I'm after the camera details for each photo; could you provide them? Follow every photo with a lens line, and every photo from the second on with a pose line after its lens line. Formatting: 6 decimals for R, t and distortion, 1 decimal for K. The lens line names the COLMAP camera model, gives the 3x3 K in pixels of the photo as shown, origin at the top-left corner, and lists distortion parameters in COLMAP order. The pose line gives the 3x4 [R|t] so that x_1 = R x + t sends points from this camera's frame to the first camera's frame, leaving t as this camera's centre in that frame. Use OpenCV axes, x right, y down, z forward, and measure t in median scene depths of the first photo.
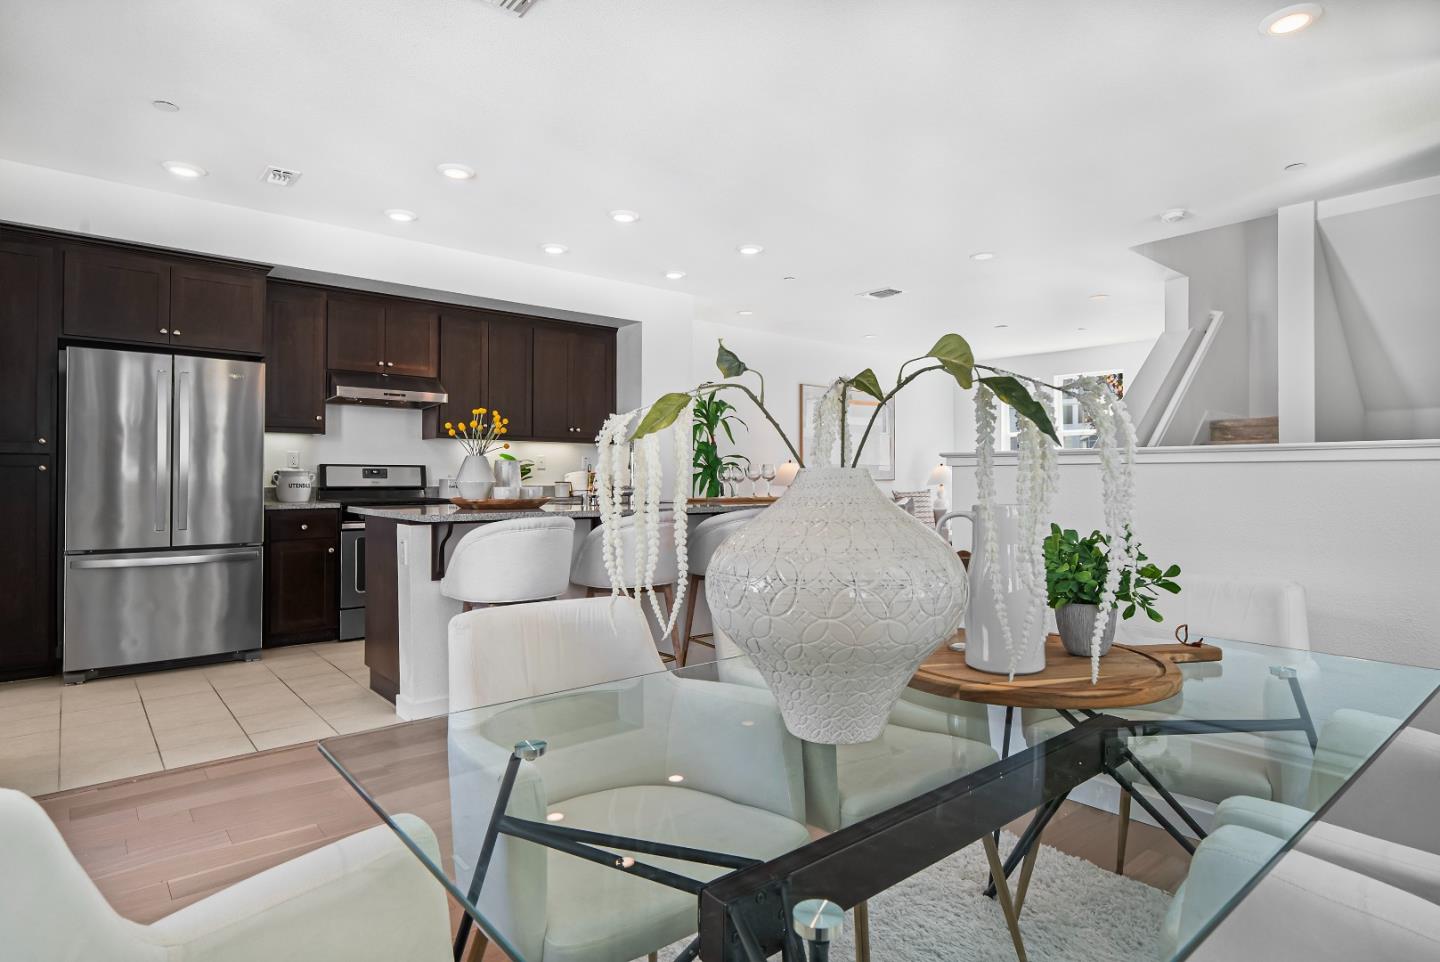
lens RADIAL K [[770.5, 0, 713.7], [0, 770.5, 480.5], [0, 0, 1]] dist [0.003094, 0.001508]
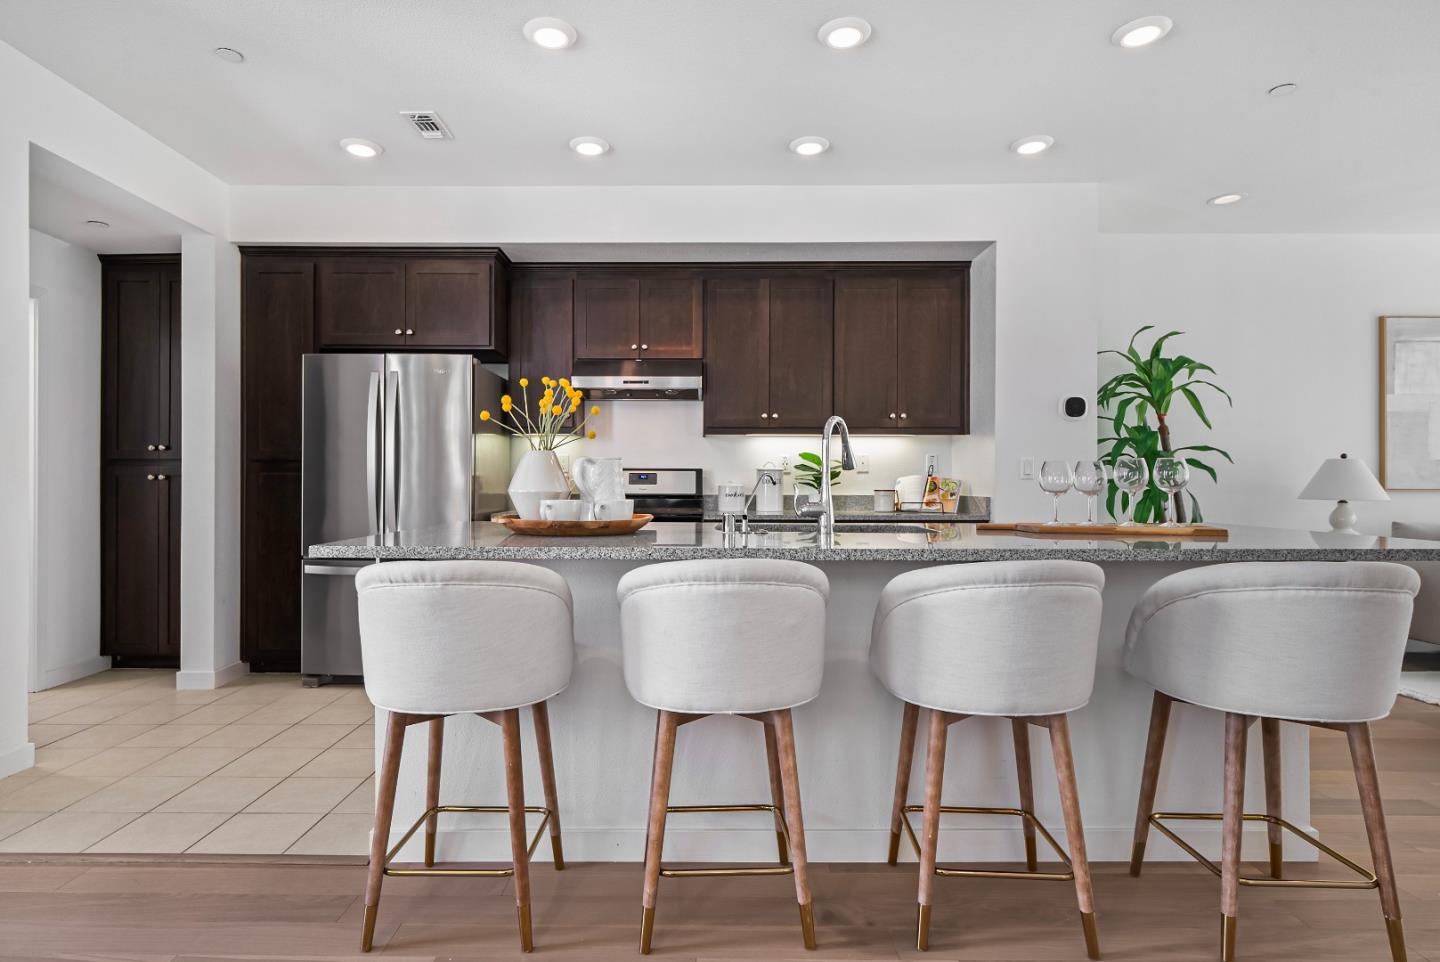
lens RADIAL K [[733.4, 0, 690.6], [0, 733.4, 484.6], [0, 0, 1]] dist [0.002324, -0.000406]
pose [[0.757404, 0.001729, -0.652944, 0.139697], [-0.003738, 0.999992, -0.001689, -0.001654], [0.652936, 0.003720, 0.757404, 0.458608]]
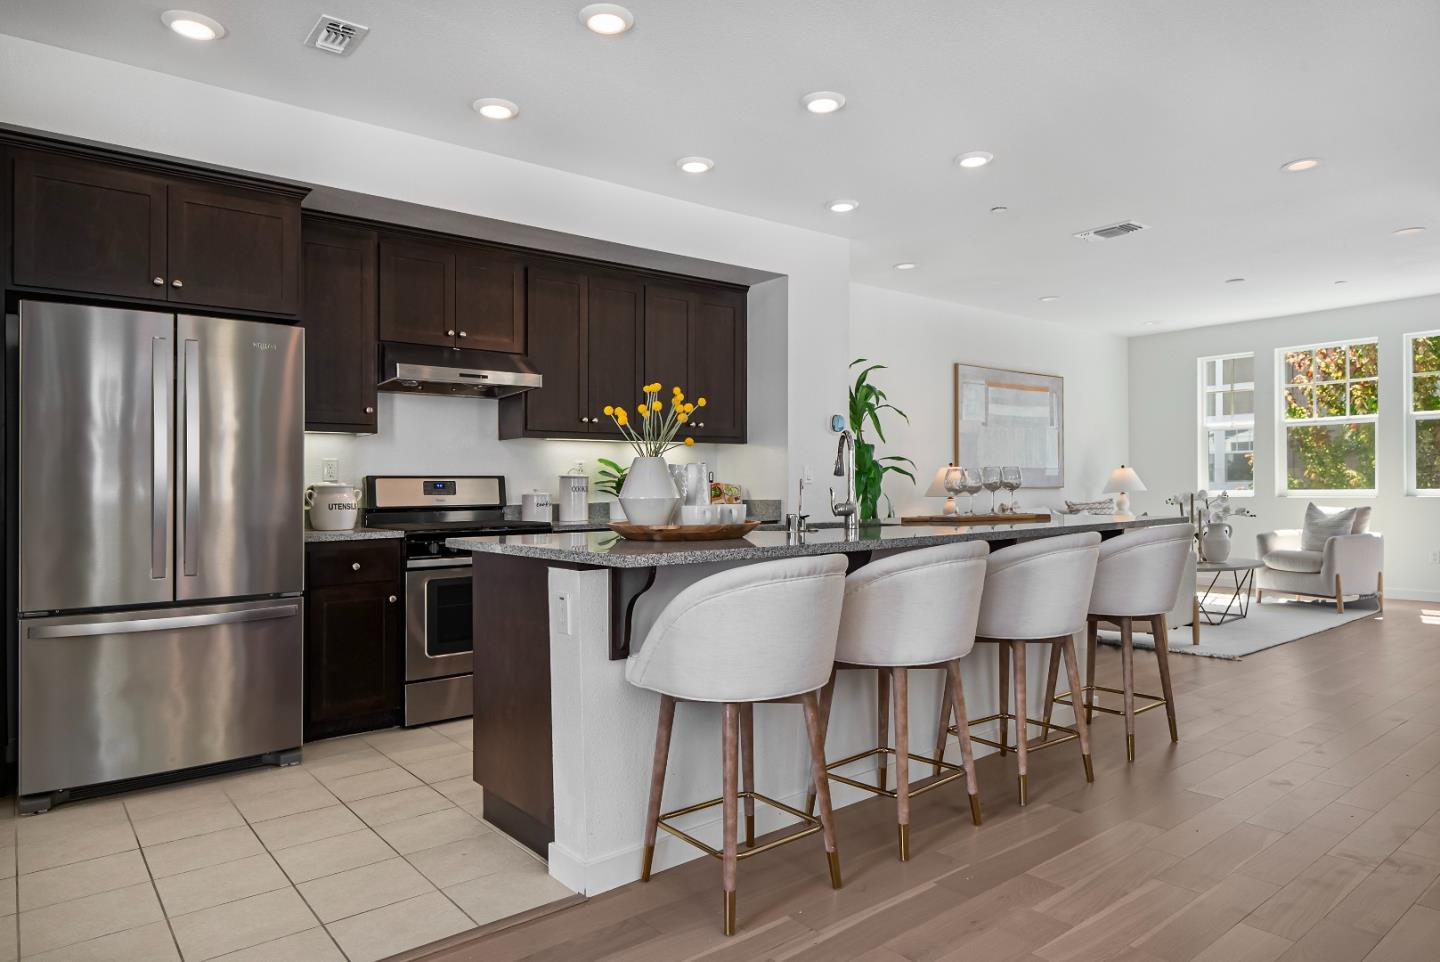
lens RADIAL K [[885.7, 0, 722.7], [0, 885.7, 486.5], [0, 0, 1]] dist [0.010996, -0.005128]
pose [[0.999681, -0.014502, -0.020662, -0.172539], [0.014377, 0.999878, -0.006181, -0.001649], [0.020749, 0.005882, 0.999767, 0.196162]]
